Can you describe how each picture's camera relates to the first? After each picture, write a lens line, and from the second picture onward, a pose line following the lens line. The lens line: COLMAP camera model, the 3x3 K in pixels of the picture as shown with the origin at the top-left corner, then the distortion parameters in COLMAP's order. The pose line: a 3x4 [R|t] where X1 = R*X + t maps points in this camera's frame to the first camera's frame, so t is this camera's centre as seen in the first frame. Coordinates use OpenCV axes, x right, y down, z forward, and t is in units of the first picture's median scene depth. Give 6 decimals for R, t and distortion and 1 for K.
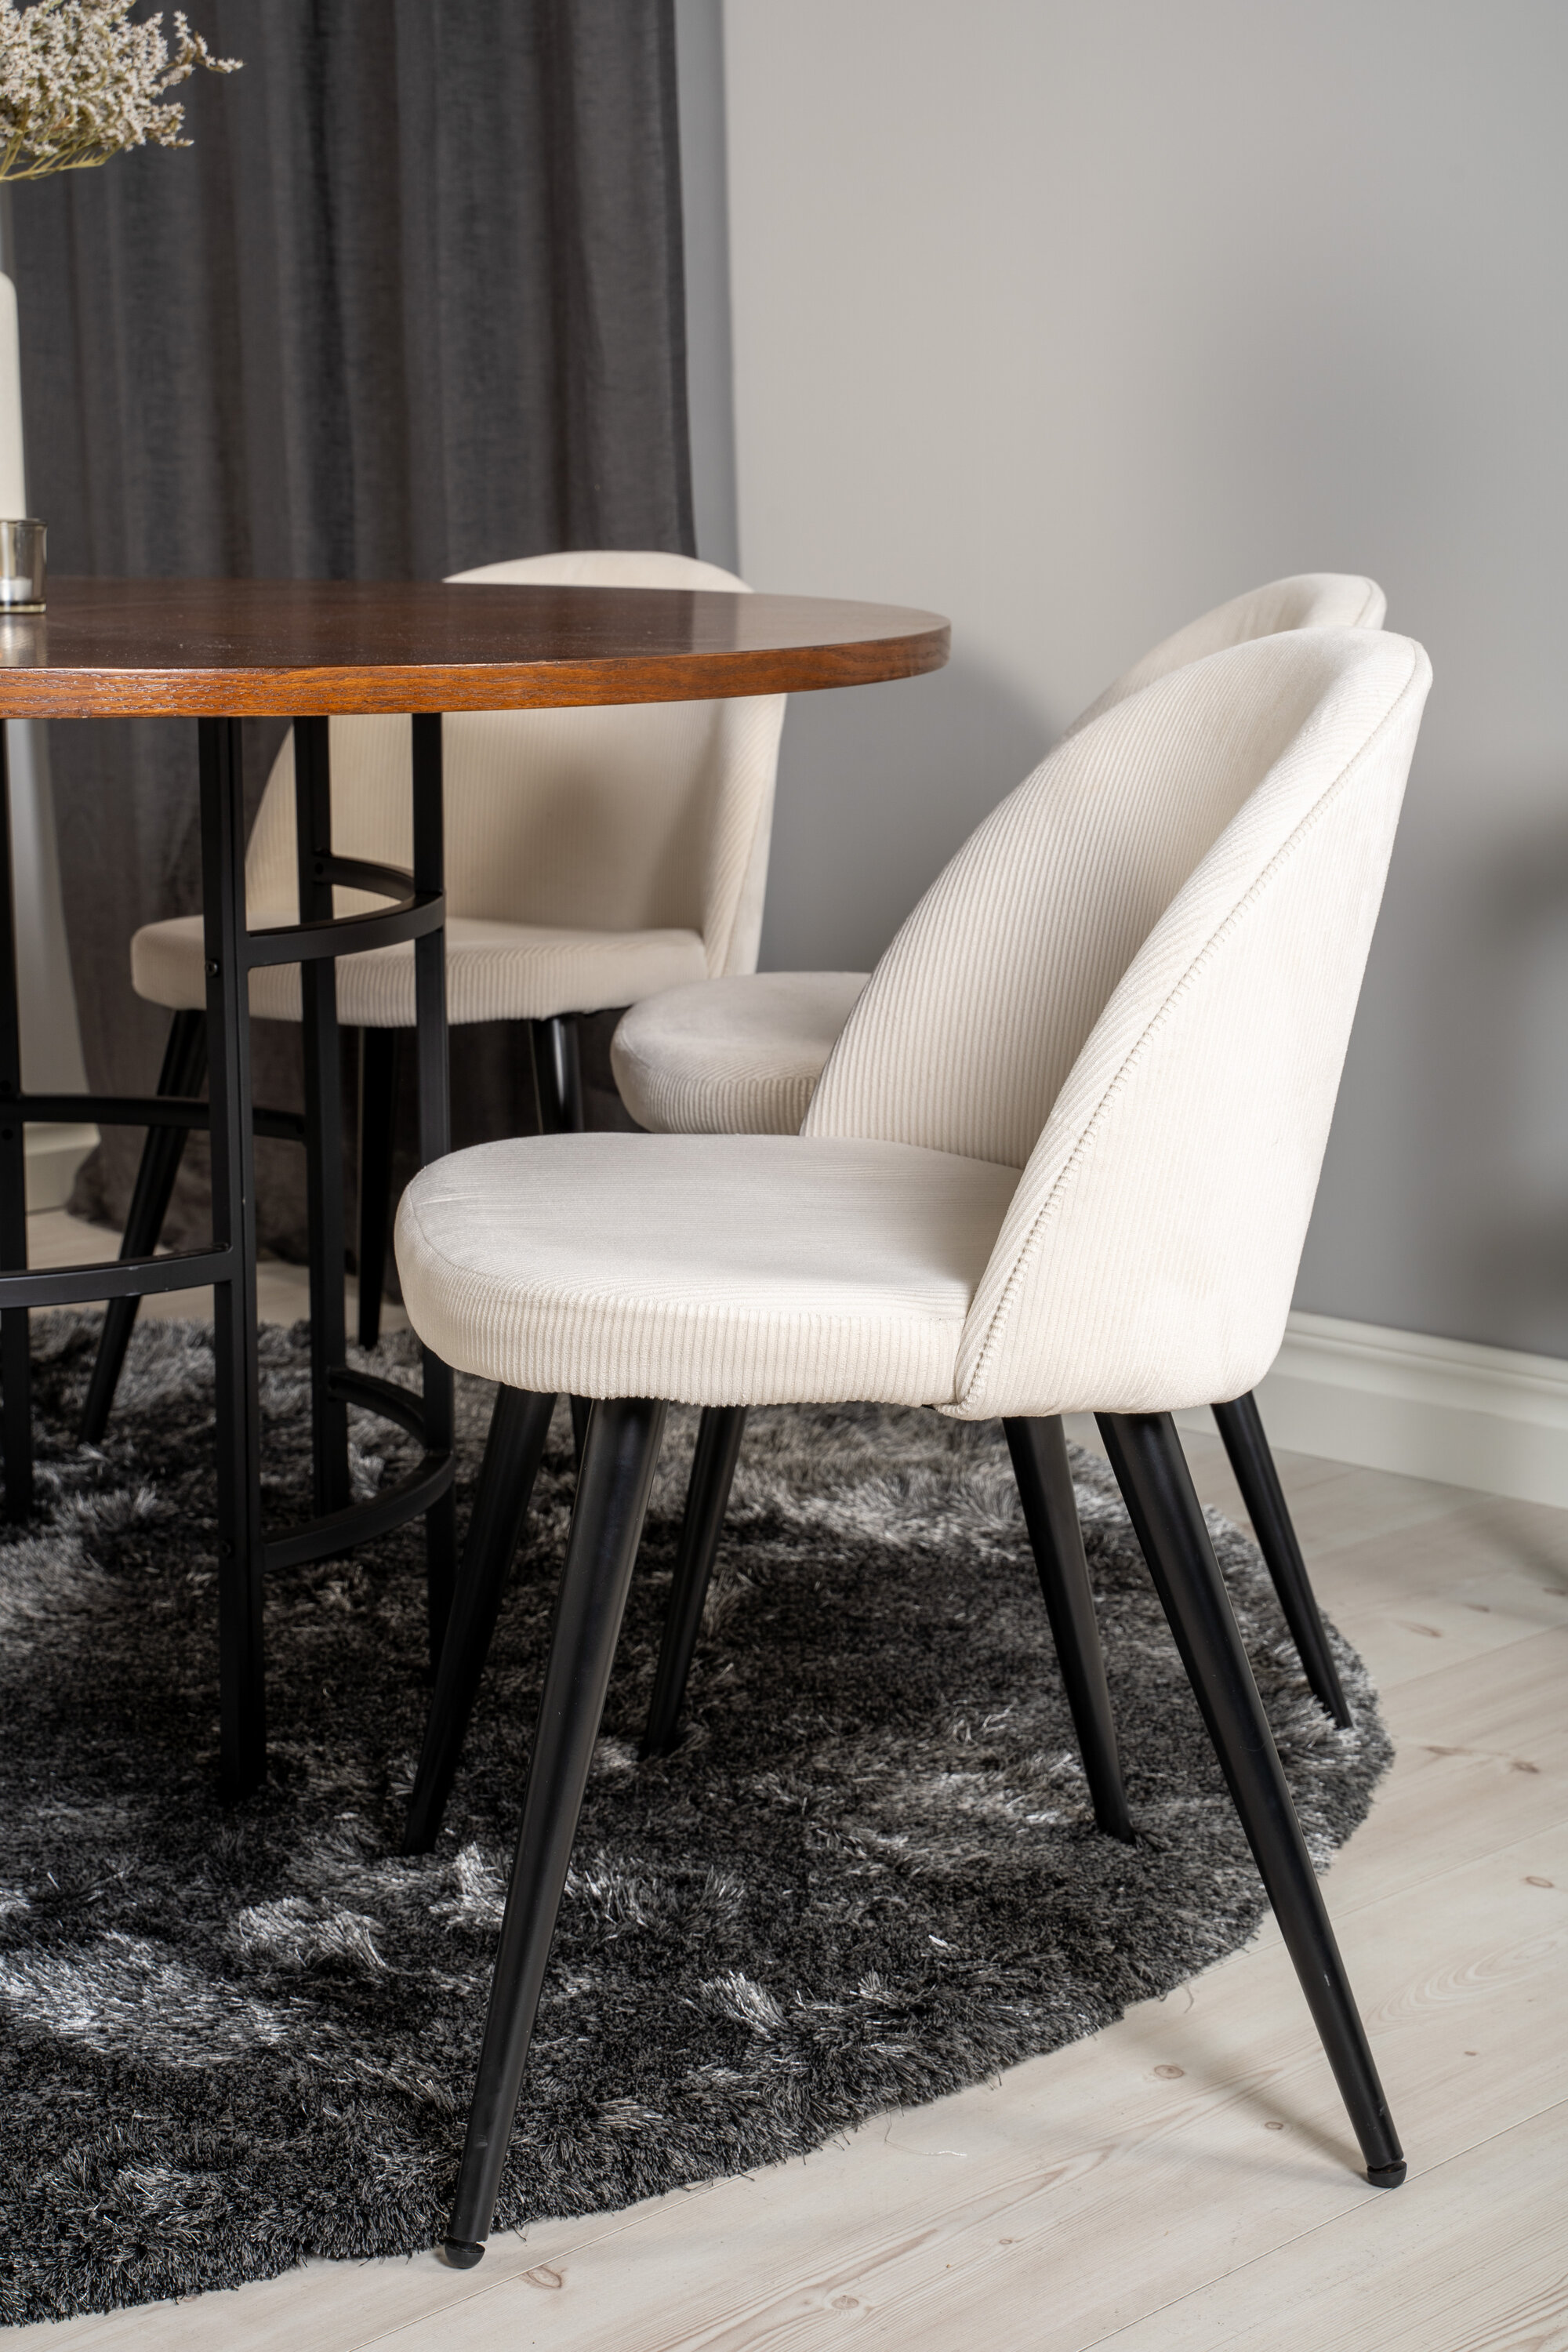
lens RADIAL K [[3904.3, 0, 788.2], [0, 3904.3, 1189.7], [0, 0, 1]] dist [0.164601, 0.212210]
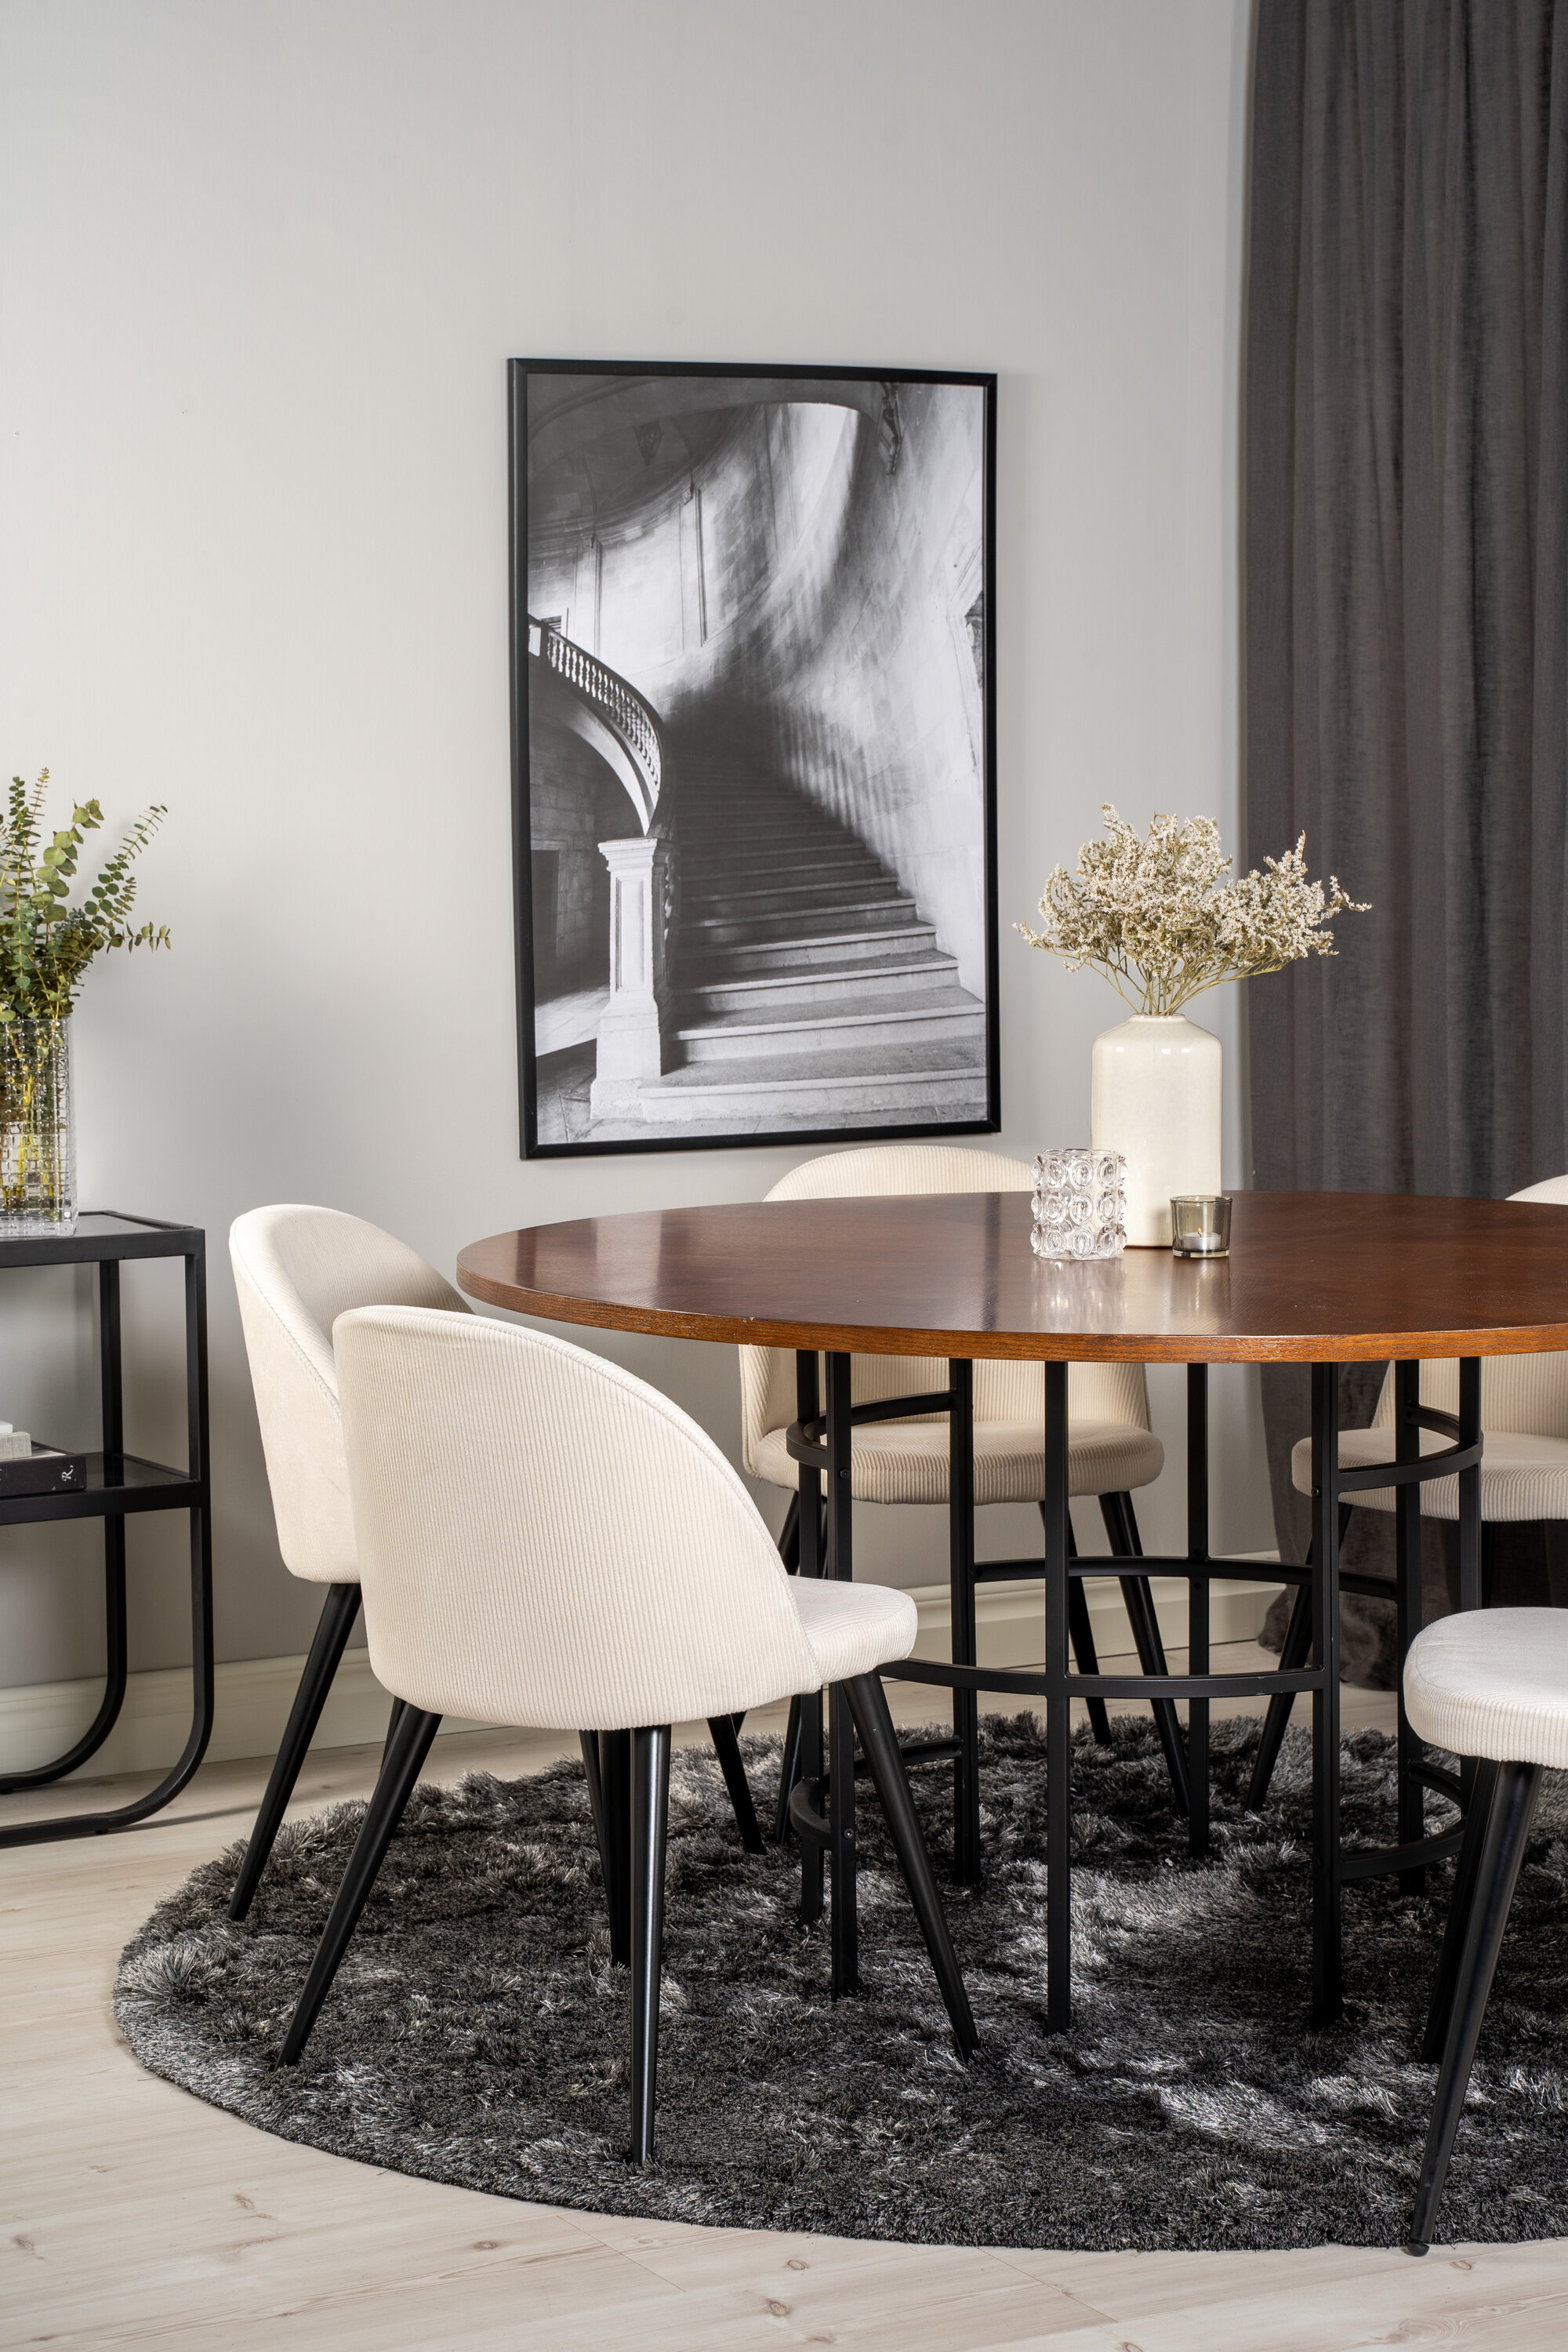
lens RADIAL K [[4784.2, 0, 784.0], [0, 4784.2, 1176.0], [0, 0, 1]] dist [0.252801, 0.466814]
pose [[0.955405, 0.016305, -0.294848, 0.206218], [-0.043884, 0.995227, -0.087165, -0.003932], [0.292019, 0.096217, 0.951560, -0.877188]]
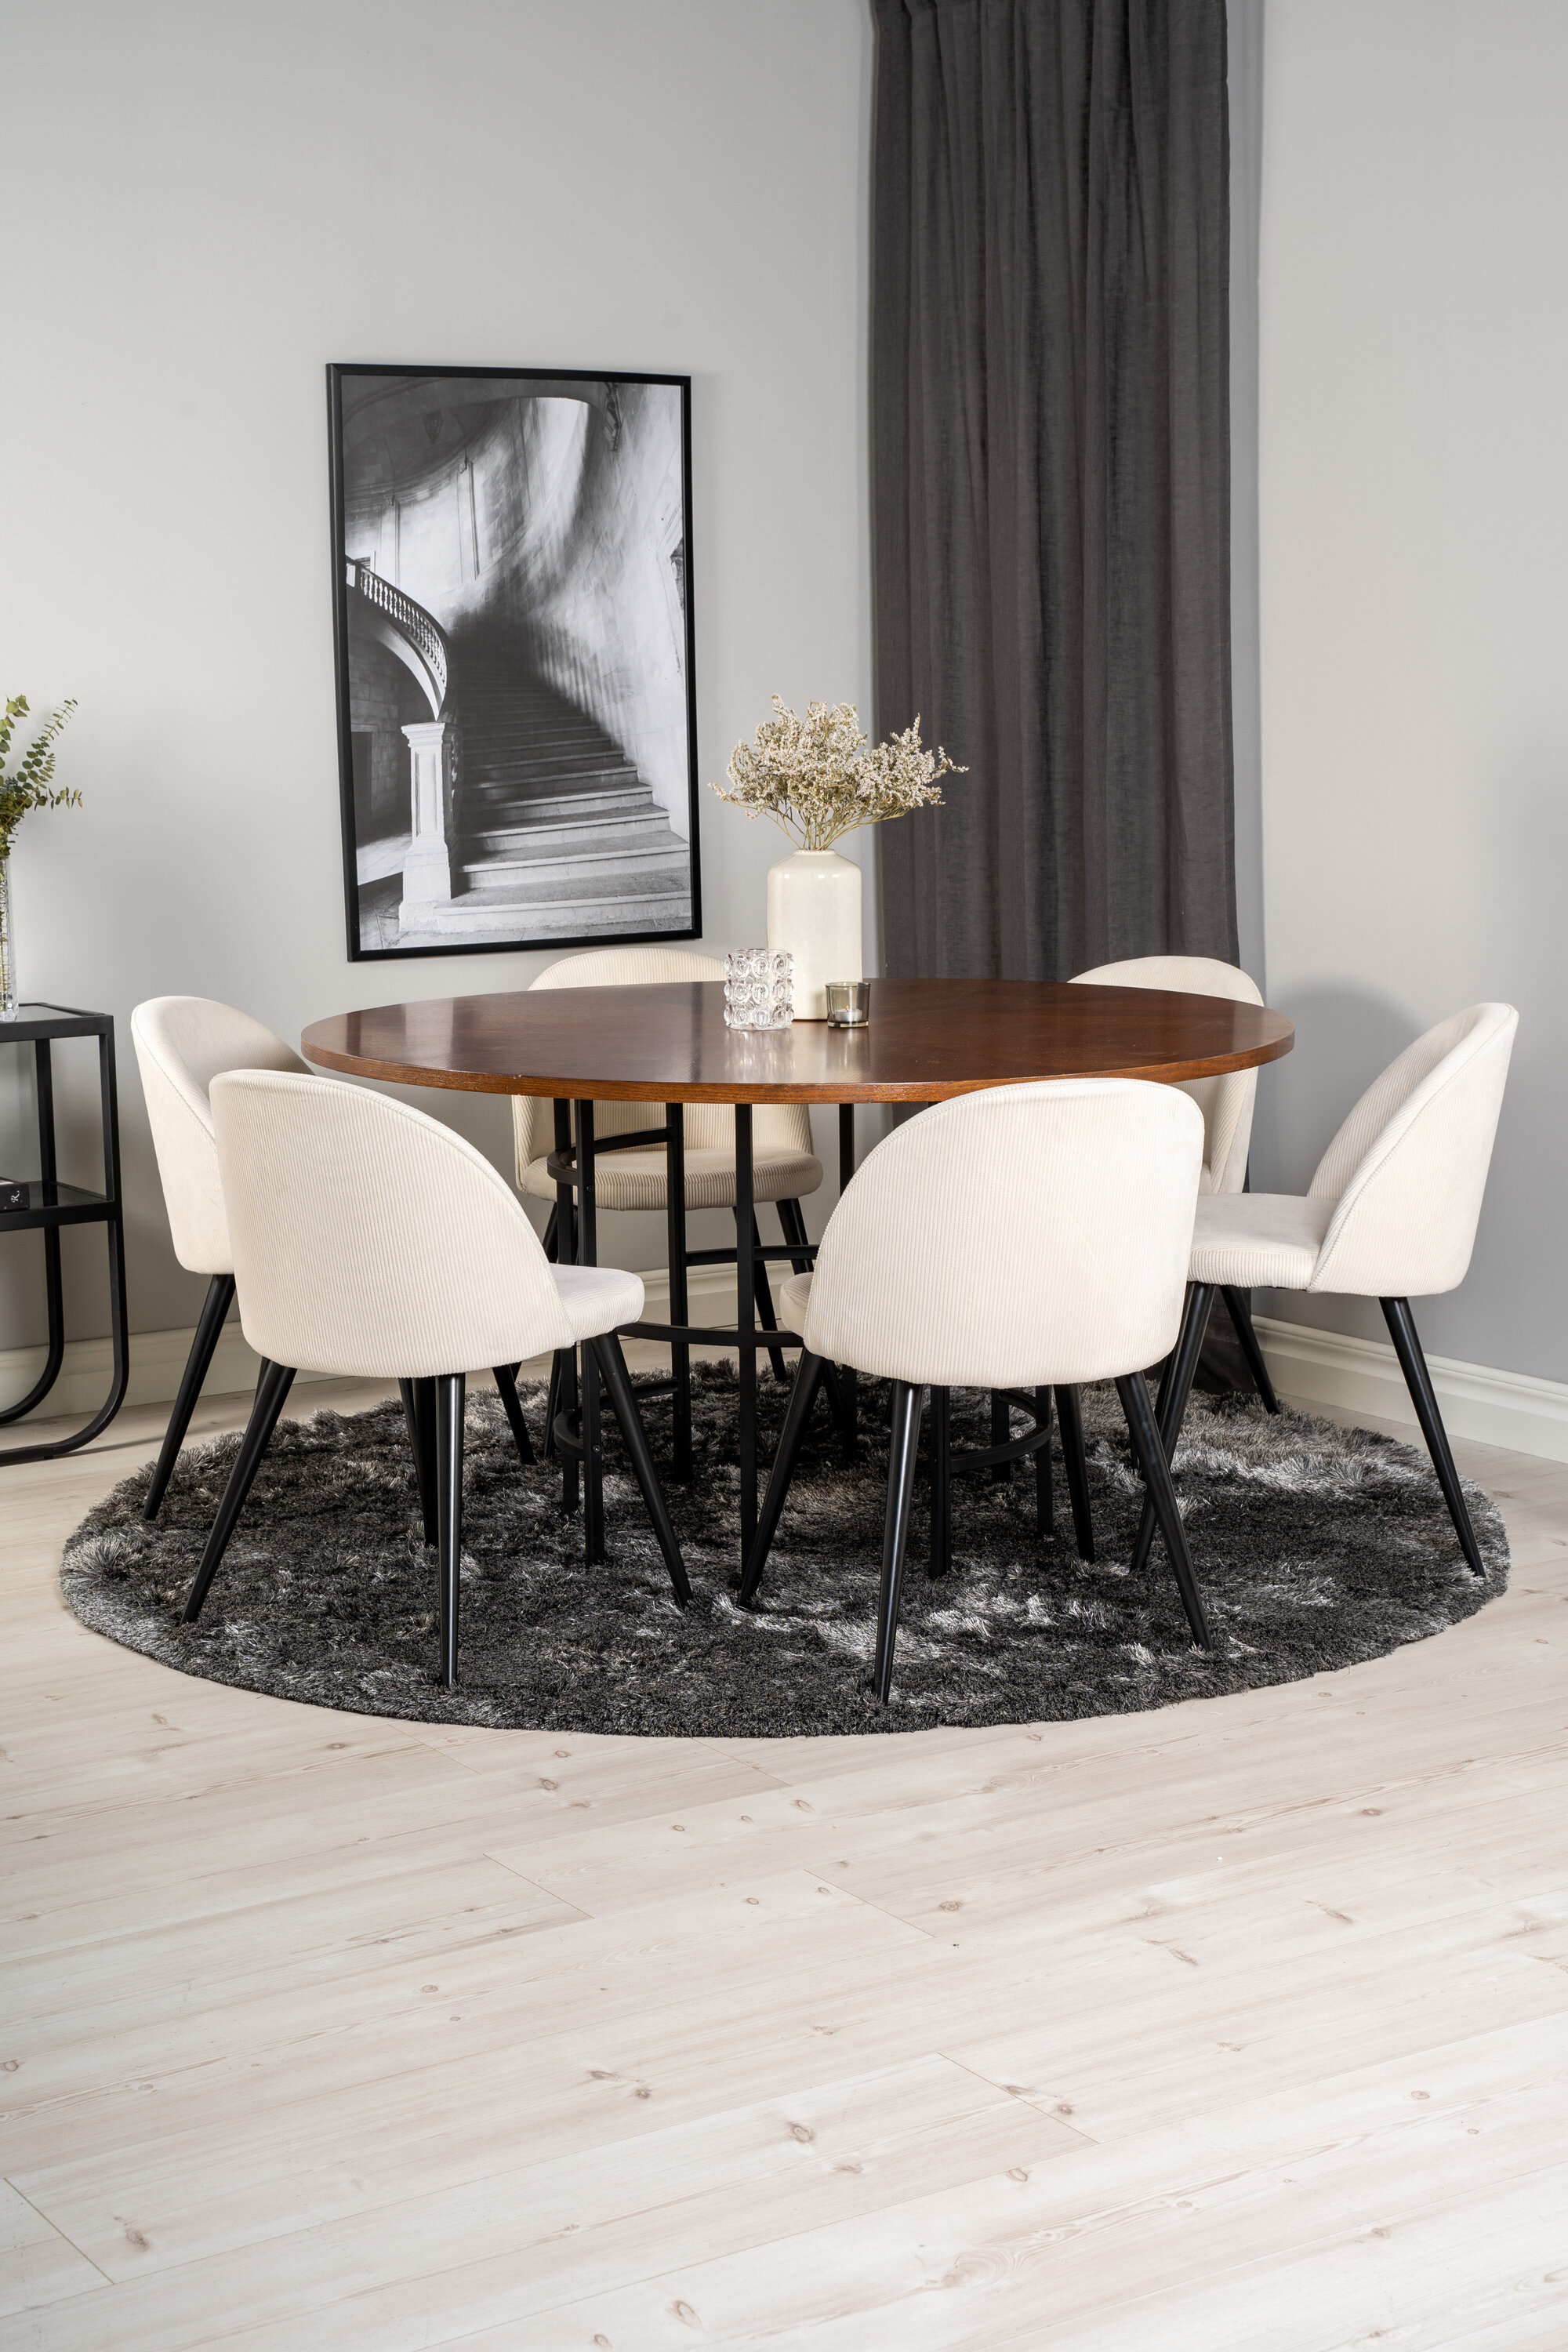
lens RADIAL K [[3487.4, 0, 768.3], [0, 3487.4, 1172.1], [0, 0, 1]] dist [0.106954, 0.137356]
pose [[0.972232, 0.018175, -0.233311, 0.205966], [-0.026535, 0.999112, -0.032743, -0.002740], [0.232508, 0.038024, 0.971851, -0.866986]]
